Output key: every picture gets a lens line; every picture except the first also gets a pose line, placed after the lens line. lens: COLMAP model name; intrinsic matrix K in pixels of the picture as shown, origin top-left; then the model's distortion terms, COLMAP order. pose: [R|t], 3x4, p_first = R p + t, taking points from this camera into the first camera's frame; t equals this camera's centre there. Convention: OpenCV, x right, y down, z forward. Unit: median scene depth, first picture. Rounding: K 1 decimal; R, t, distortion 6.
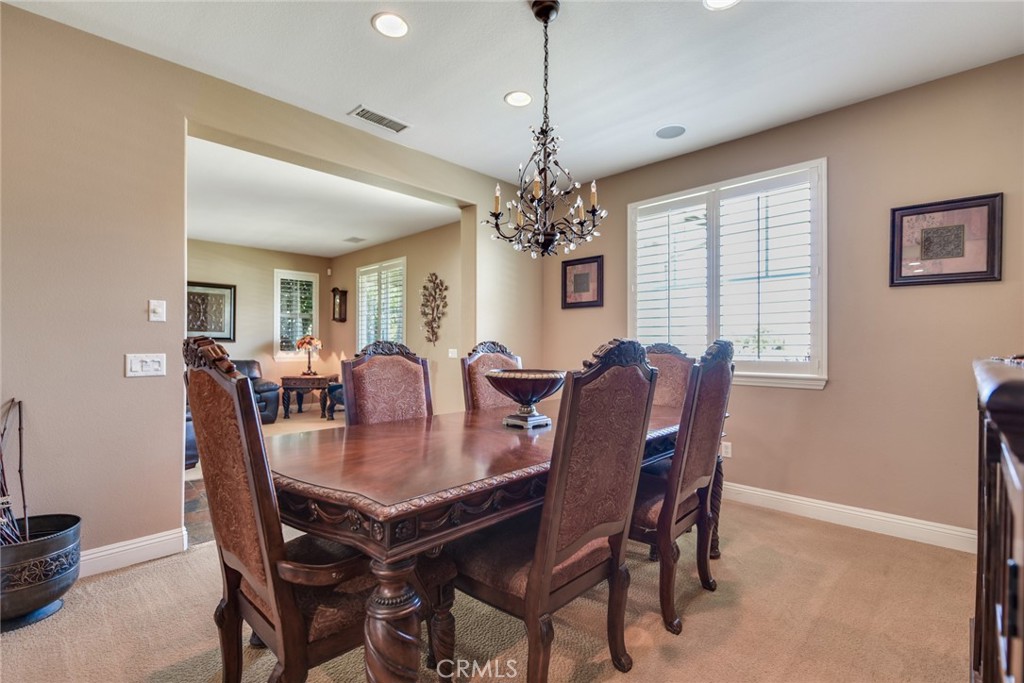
lens RADIAL K [[453.3, 0, 518.1], [0, 453.3, 343.6], [0, 0, 1]] dist [-0.002174, 0.000378]
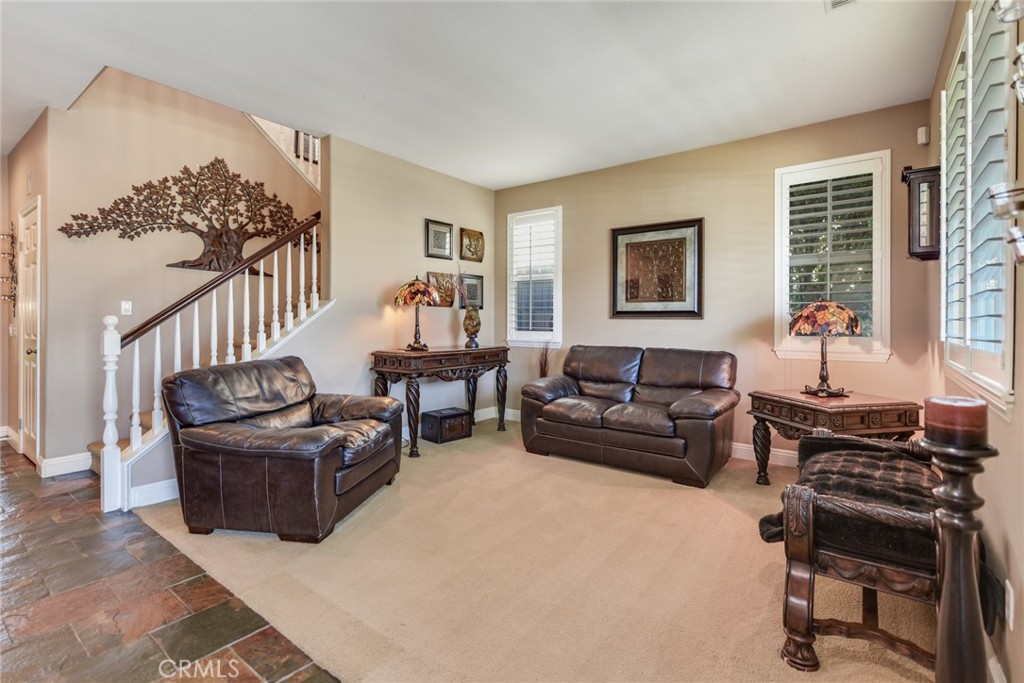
lens RADIAL K [[453.3, 0, 510.5], [0, 453.3, 325.3], [0, 0, 1]] dist [-0.002174, 0.000378]
pose [[0.119799, 0.007075, -0.992773, -0.083463], [-0.002393, 0.999974, 0.006838, 0.002615], [0.992795, 0.001557, 0.119813, 0.680863]]
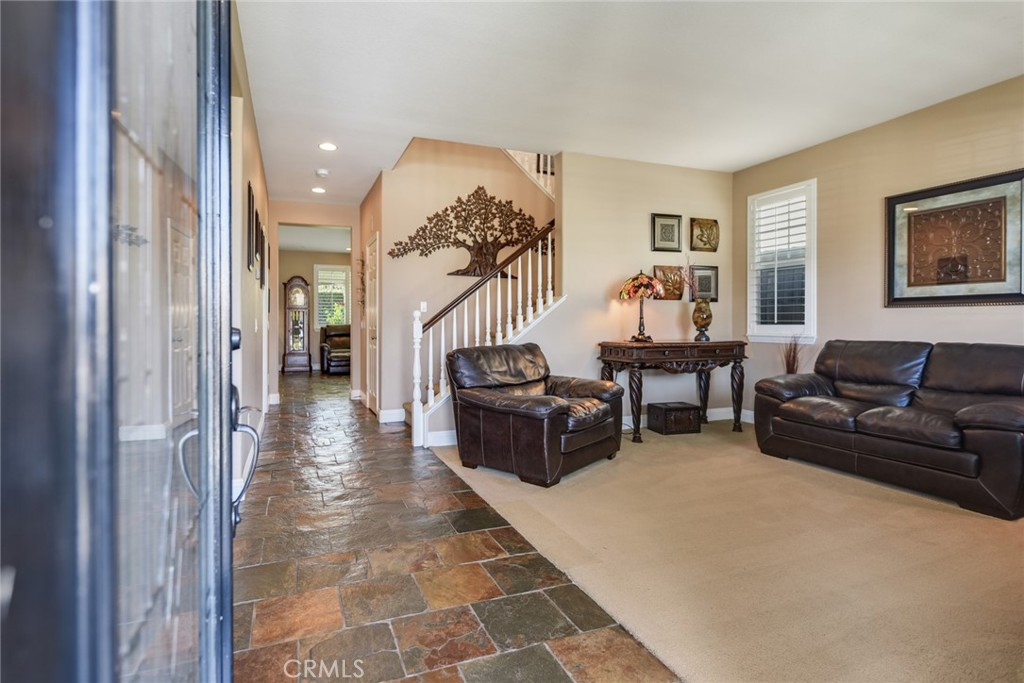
lens RADIAL K [[480.9, 0, 495.2], [0, 480.9, 327.1], [0, 0, 1]] dist [0.005932, -0.001060]
pose [[-0.410649, 0.007385, -0.911764, -0.010909], [0.003901, 0.999972, 0.006343, 0.014506], [0.911785, -0.000953, -0.410666, 0.717246]]
